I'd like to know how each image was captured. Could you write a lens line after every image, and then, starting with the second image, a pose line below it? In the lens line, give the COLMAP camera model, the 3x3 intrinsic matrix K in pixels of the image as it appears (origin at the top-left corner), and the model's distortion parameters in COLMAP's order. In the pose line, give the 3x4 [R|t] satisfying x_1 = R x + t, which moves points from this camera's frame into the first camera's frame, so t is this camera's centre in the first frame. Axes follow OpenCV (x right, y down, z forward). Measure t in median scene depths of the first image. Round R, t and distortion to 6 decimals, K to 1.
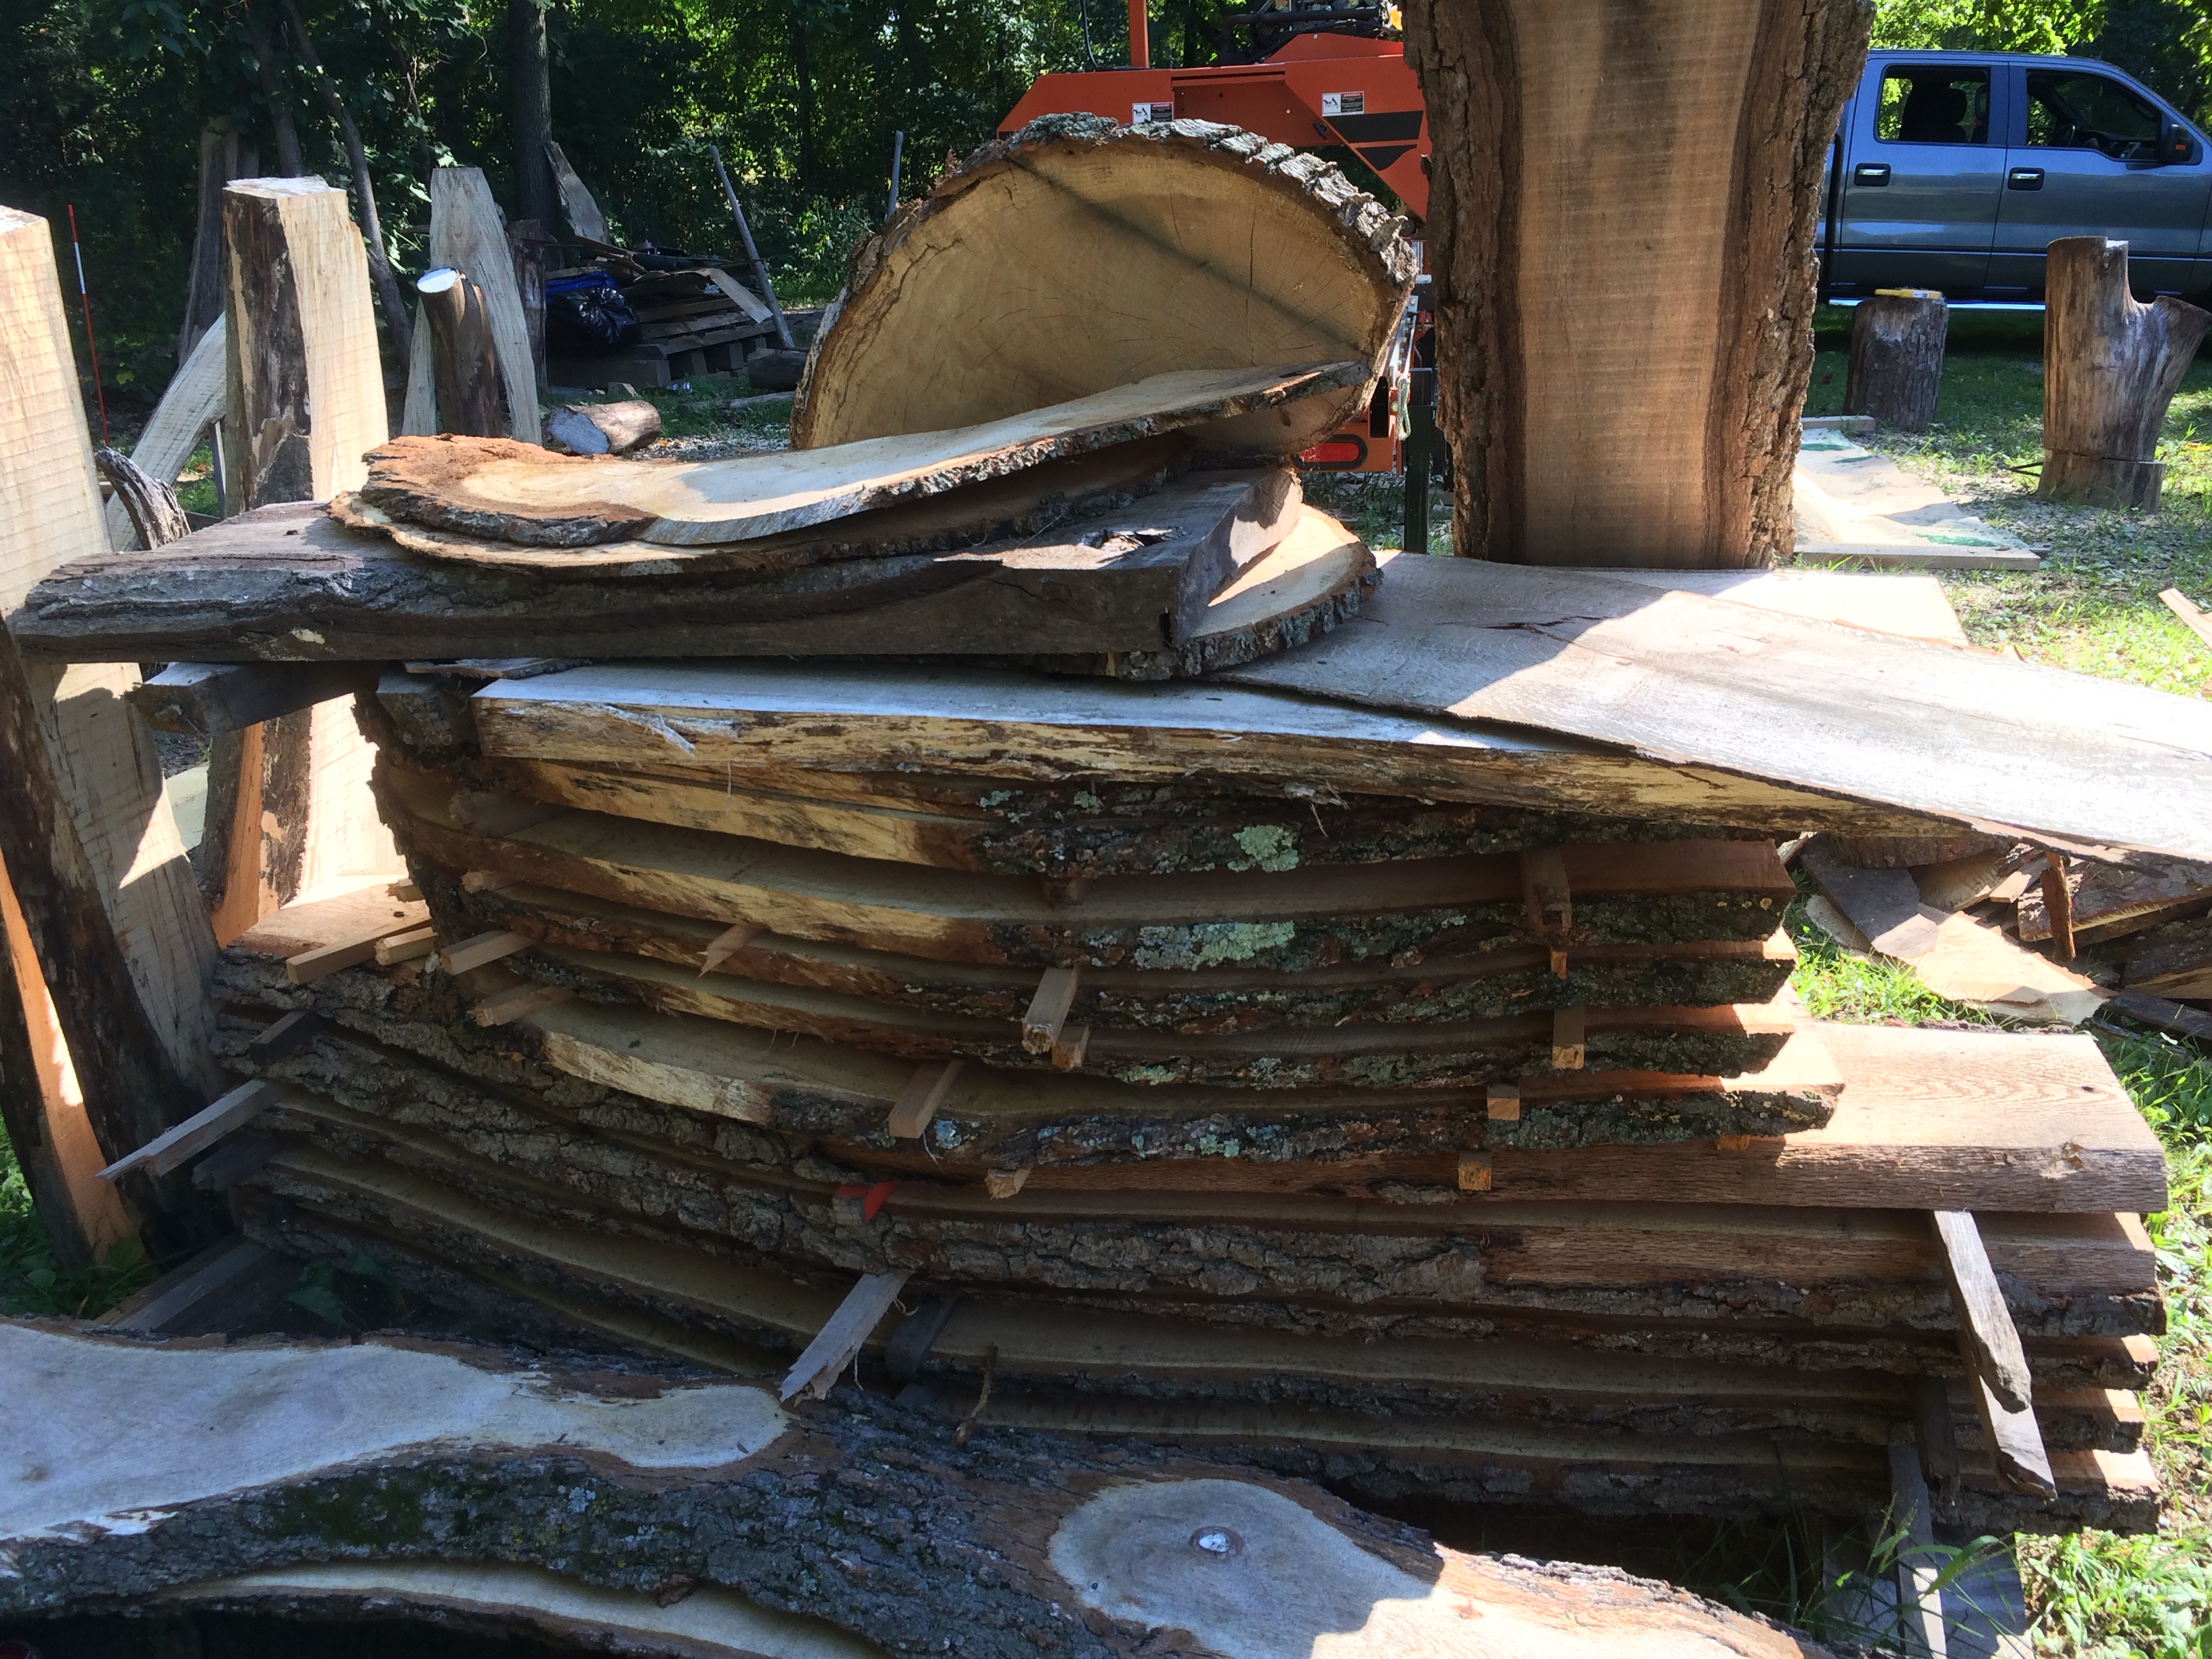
lens RADIAL K [[1880.3, 0, 1116.0], [0, 1880.3, 811.5], [0, 0, 1]] dist [0.081518, -0.109220]
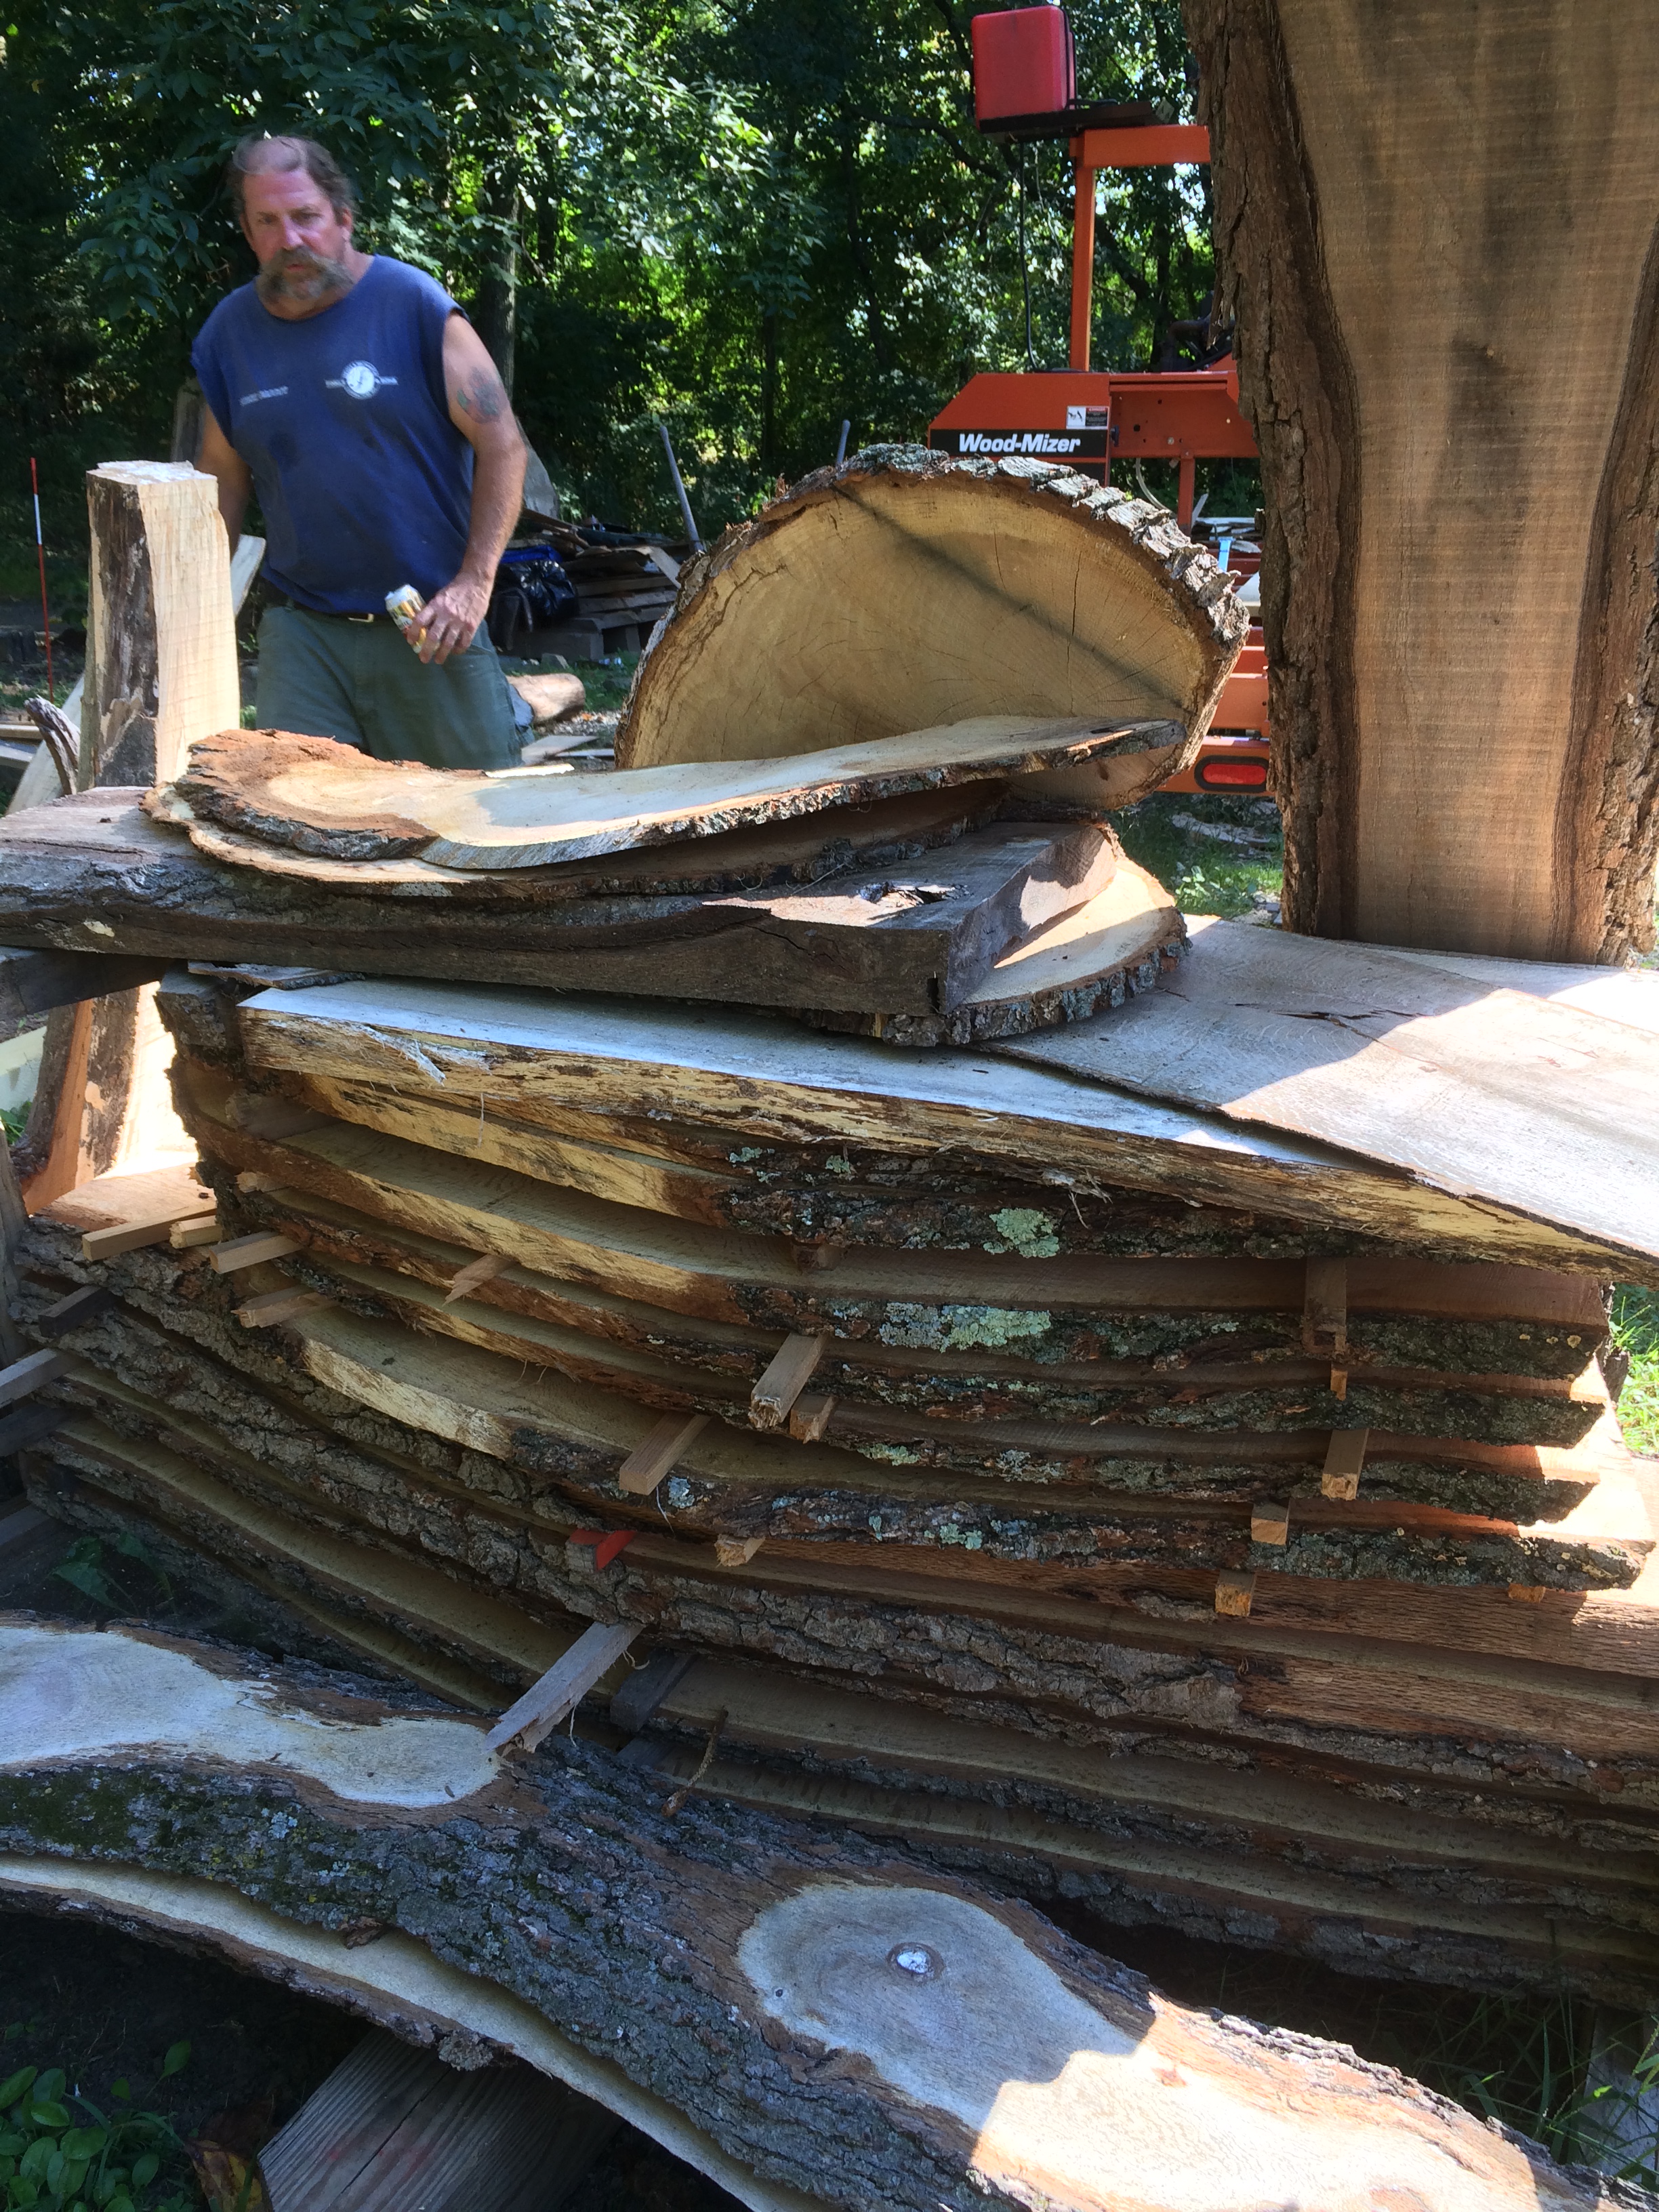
lens RADIAL K [[1880.3, 0, 838.0], [0, 1880.3, 1071.9], [0, 0, 1]] dist [0.081518, -0.109220]
pose [[0.990653, 0.082352, -0.108738, 0.076982], [-0.083394, 0.996504, -0.005060, -0.044416], [0.107942, 0.014081, 0.994058, 0.047709]]
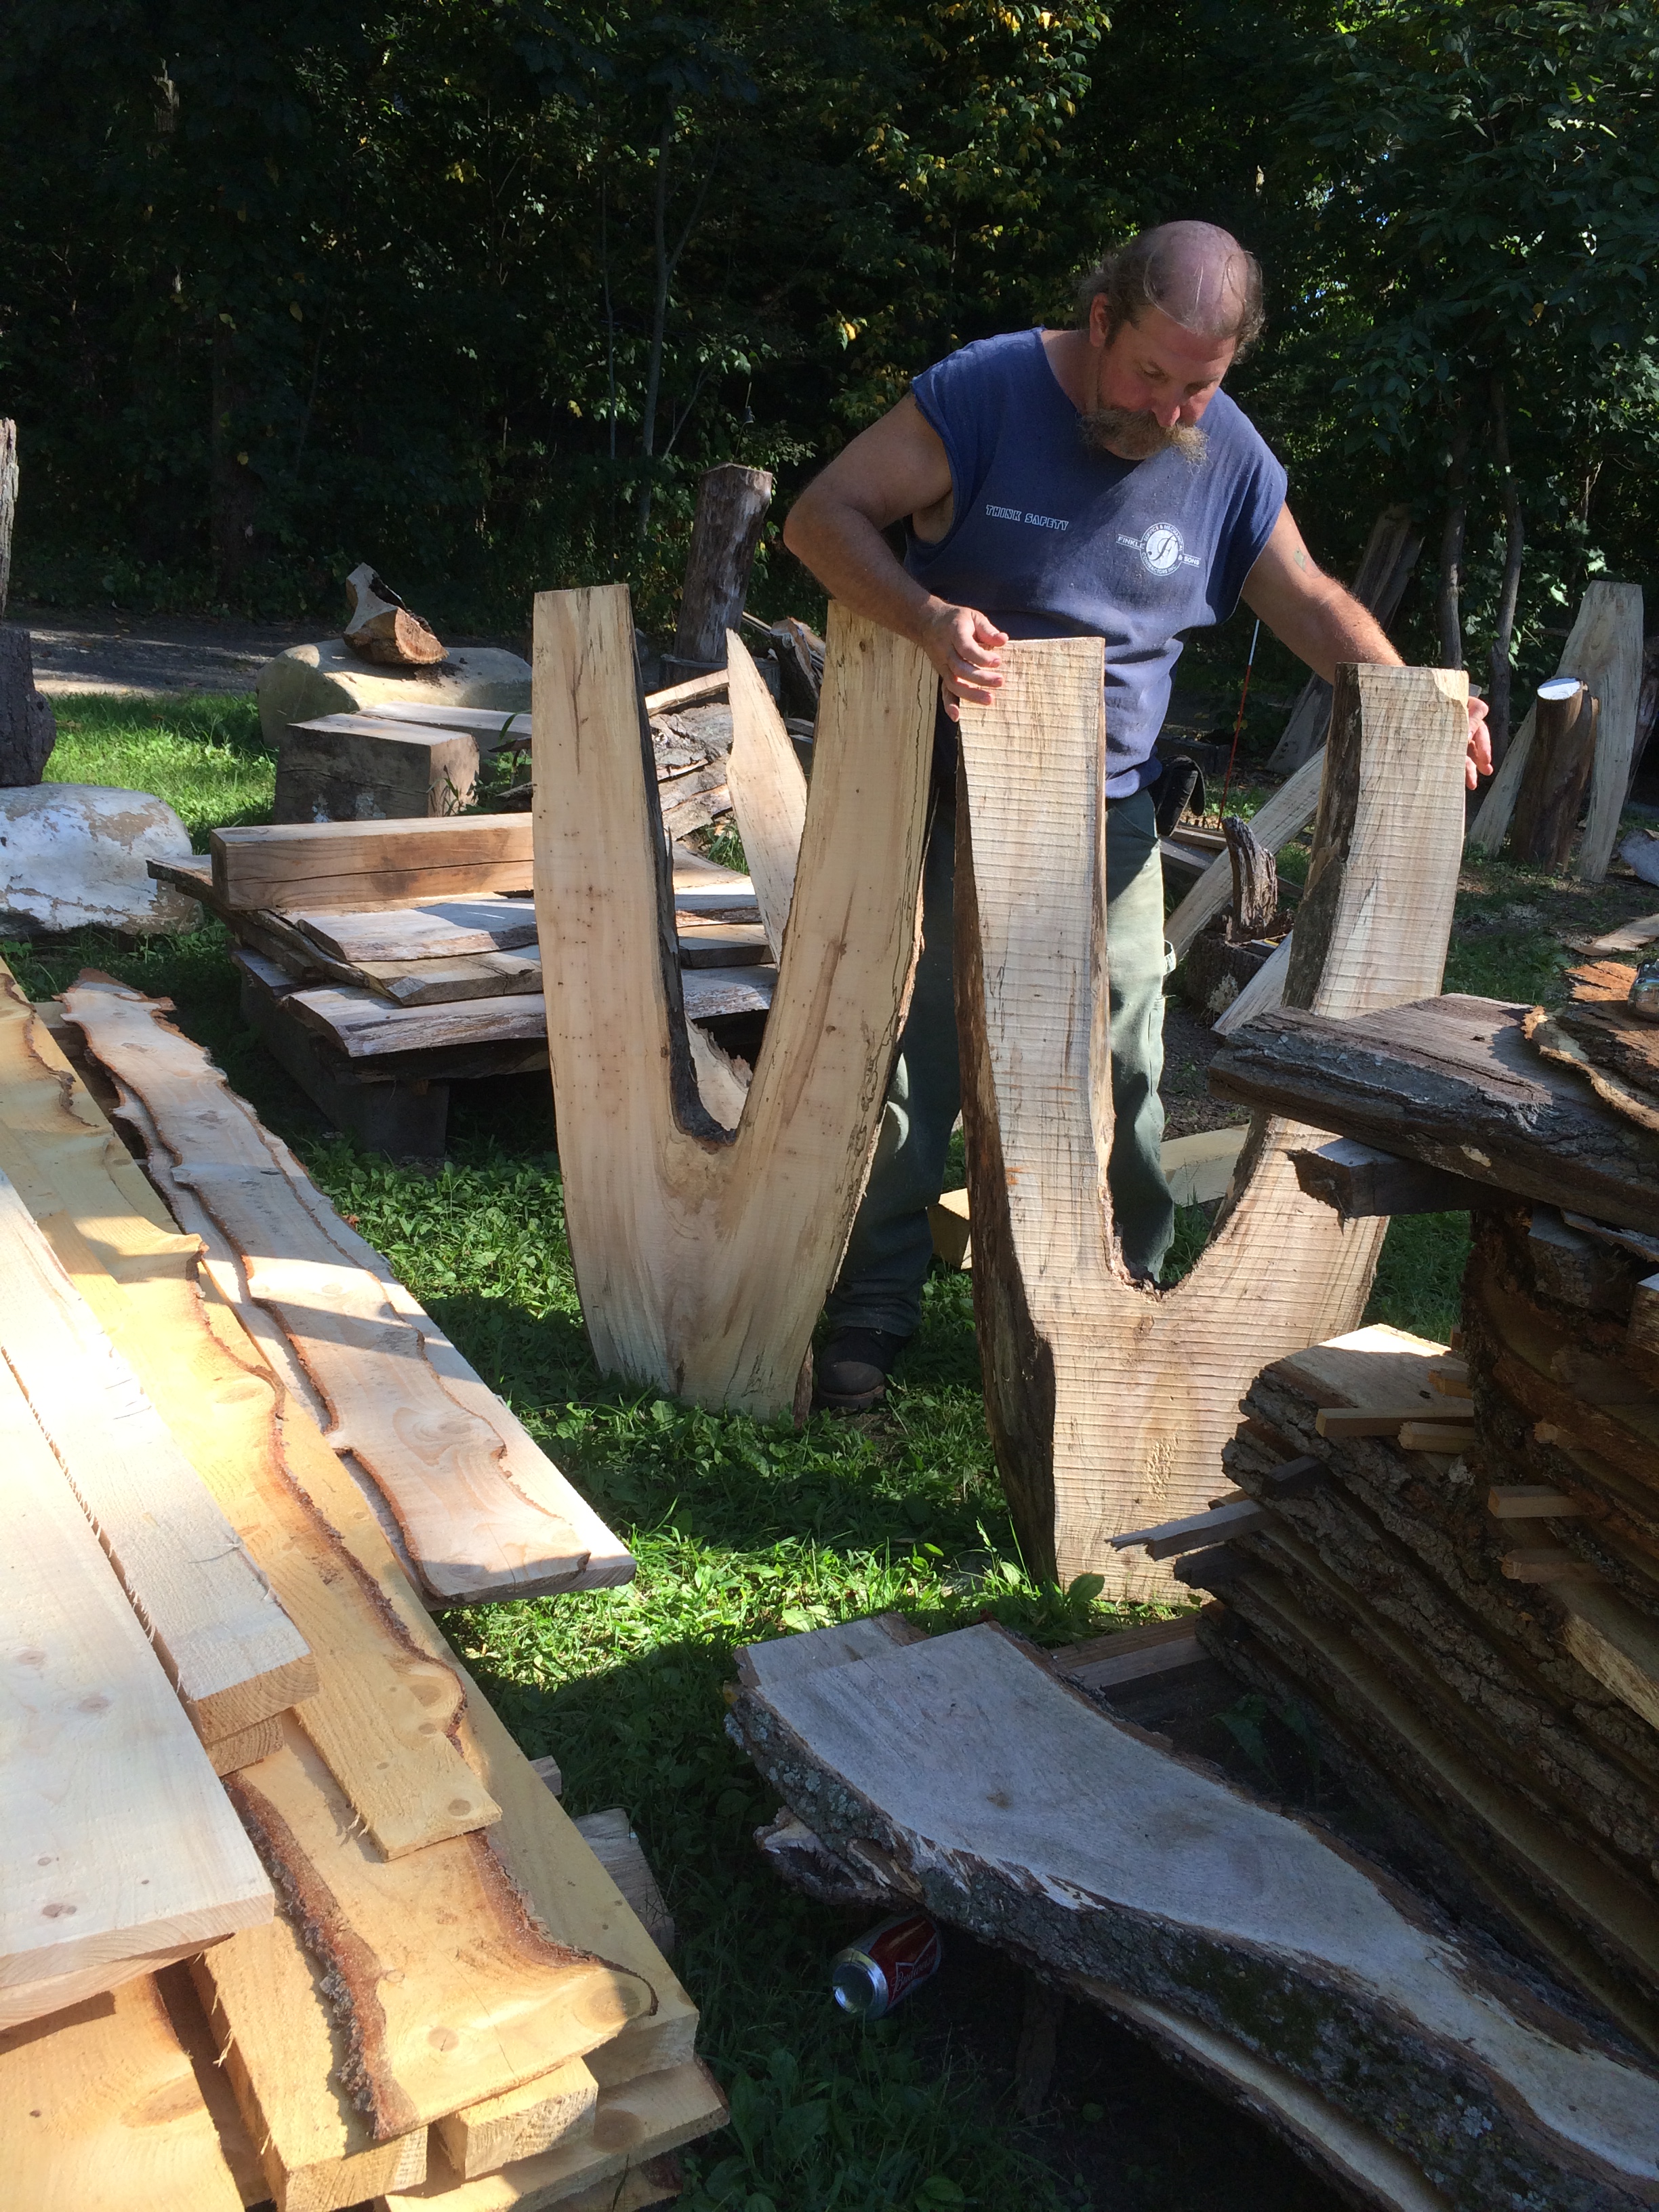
lens RADIAL K [[1880.3, 0, 816.8], [0, 1880.3, 1048.3], [0, 0, 1]] dist [0.081518, -0.109220]
pose [[0.774943, 0.271371, -0.570807, -0.138165], [-0.303145, 0.952059, 0.041066, -0.082089], [0.554586, 0.141214, 0.820056, -0.026113]]
